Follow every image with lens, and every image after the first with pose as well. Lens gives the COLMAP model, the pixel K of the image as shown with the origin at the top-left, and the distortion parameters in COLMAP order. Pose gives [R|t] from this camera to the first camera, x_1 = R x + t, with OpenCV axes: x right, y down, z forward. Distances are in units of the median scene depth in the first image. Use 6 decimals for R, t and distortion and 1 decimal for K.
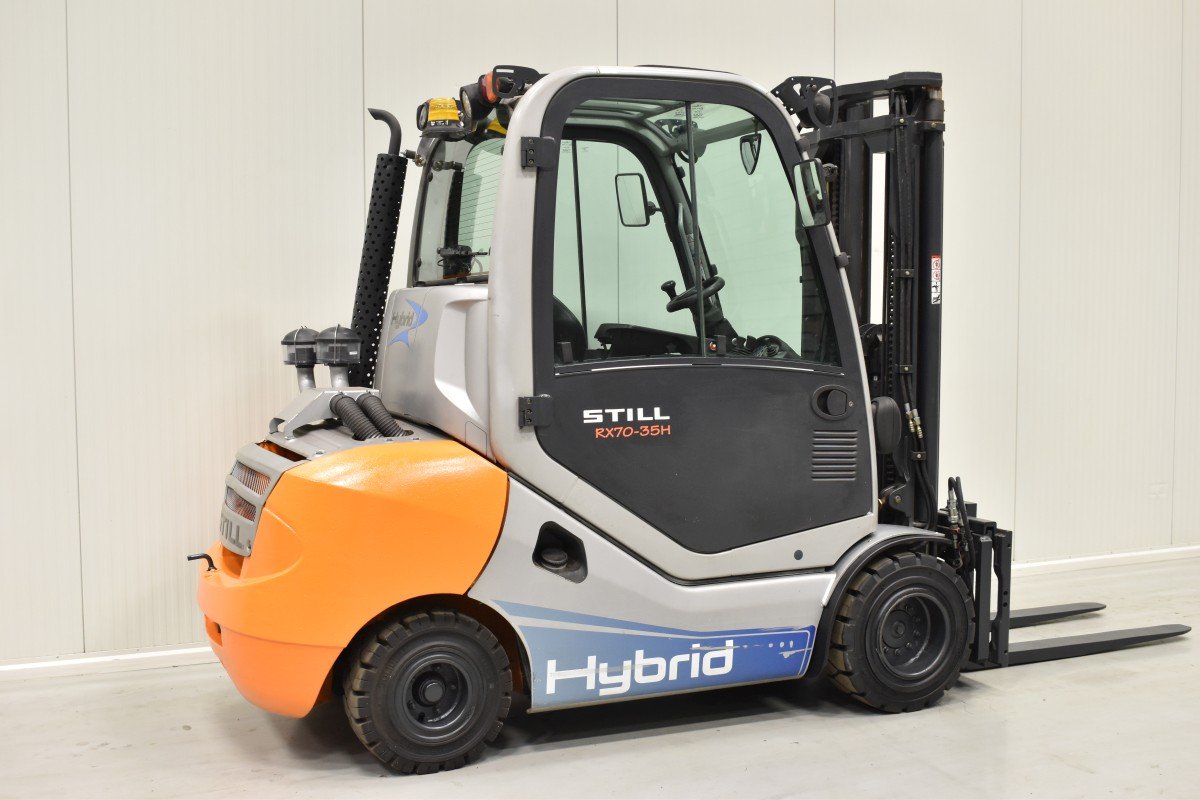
lens RADIAL K [[1375.8, 0, 600.3], [0, 1375.8, 399.2], [0, 0, 1]] dist [-0.021045, 0.000000]
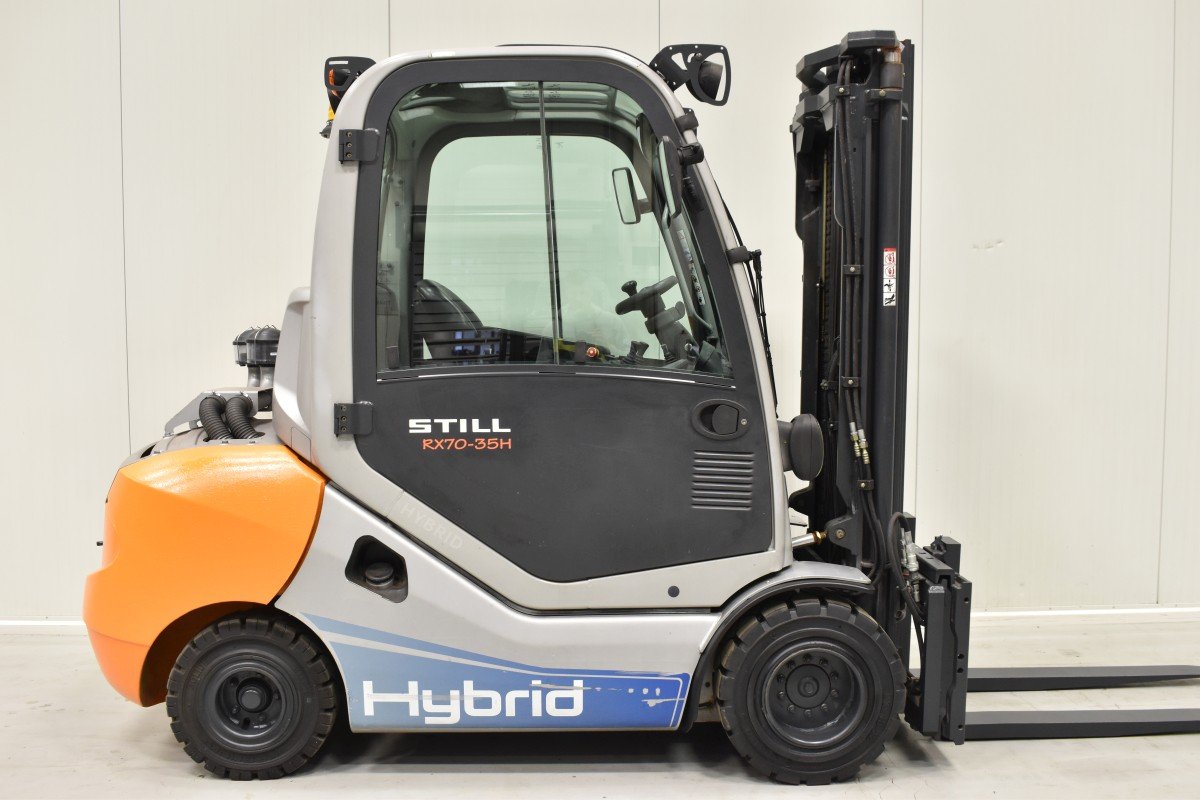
lens RADIAL K [[1199.9, 0, 599.7], [0, 1199.9, 400.0], [0, 0, 1]] dist [-0.054263, 0.000000]
pose [[0.925639, 0.029307, -0.377271, 0.391612], [-0.026154, 0.999567, 0.013480, -0.018346], [0.377502, -0.002610, 0.926005, 0.277955]]
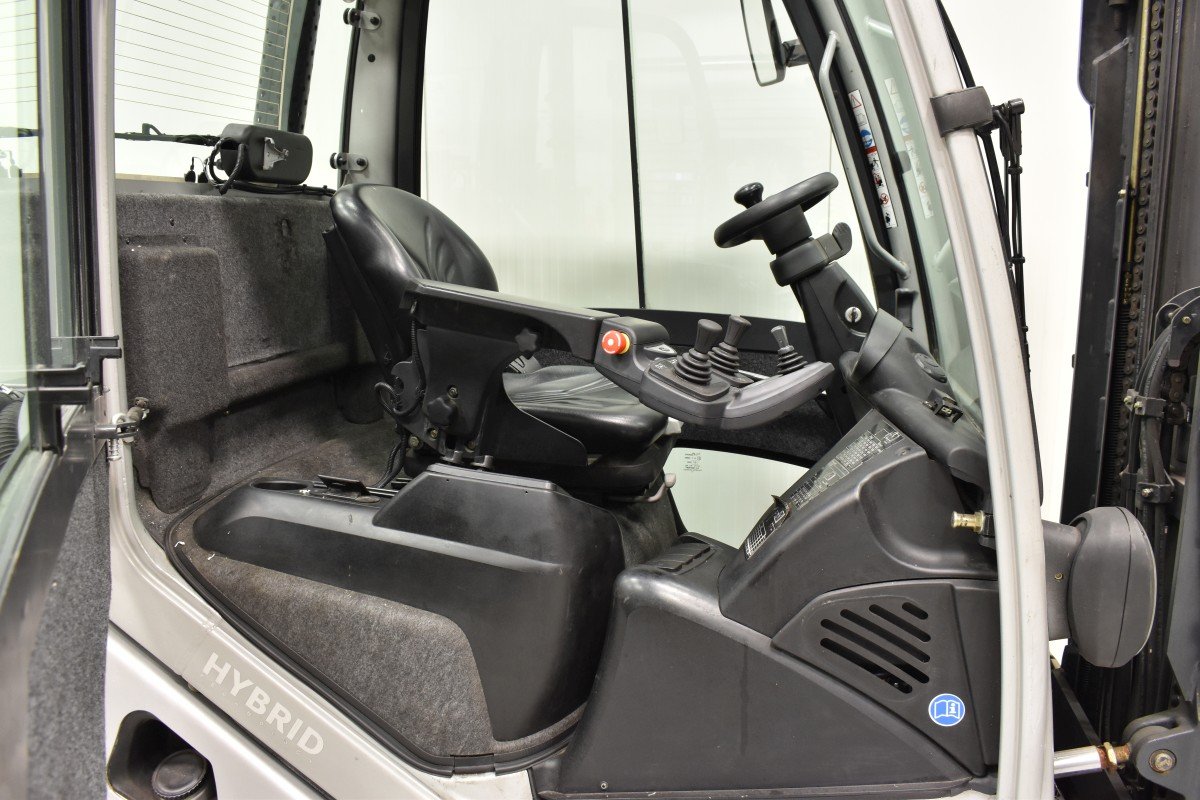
lens RADIAL K [[1010.0, 0, 601.7], [0, 1010.0, 404.8], [0, 0, 1]] dist [-0.092776, 0.015028]
pose [[0.820342, 0.104146, -0.562311, 0.251991], [-0.036973, 0.990879, 0.129583, -0.059503], [0.570677, -0.085512, 0.816710, 0.768216]]
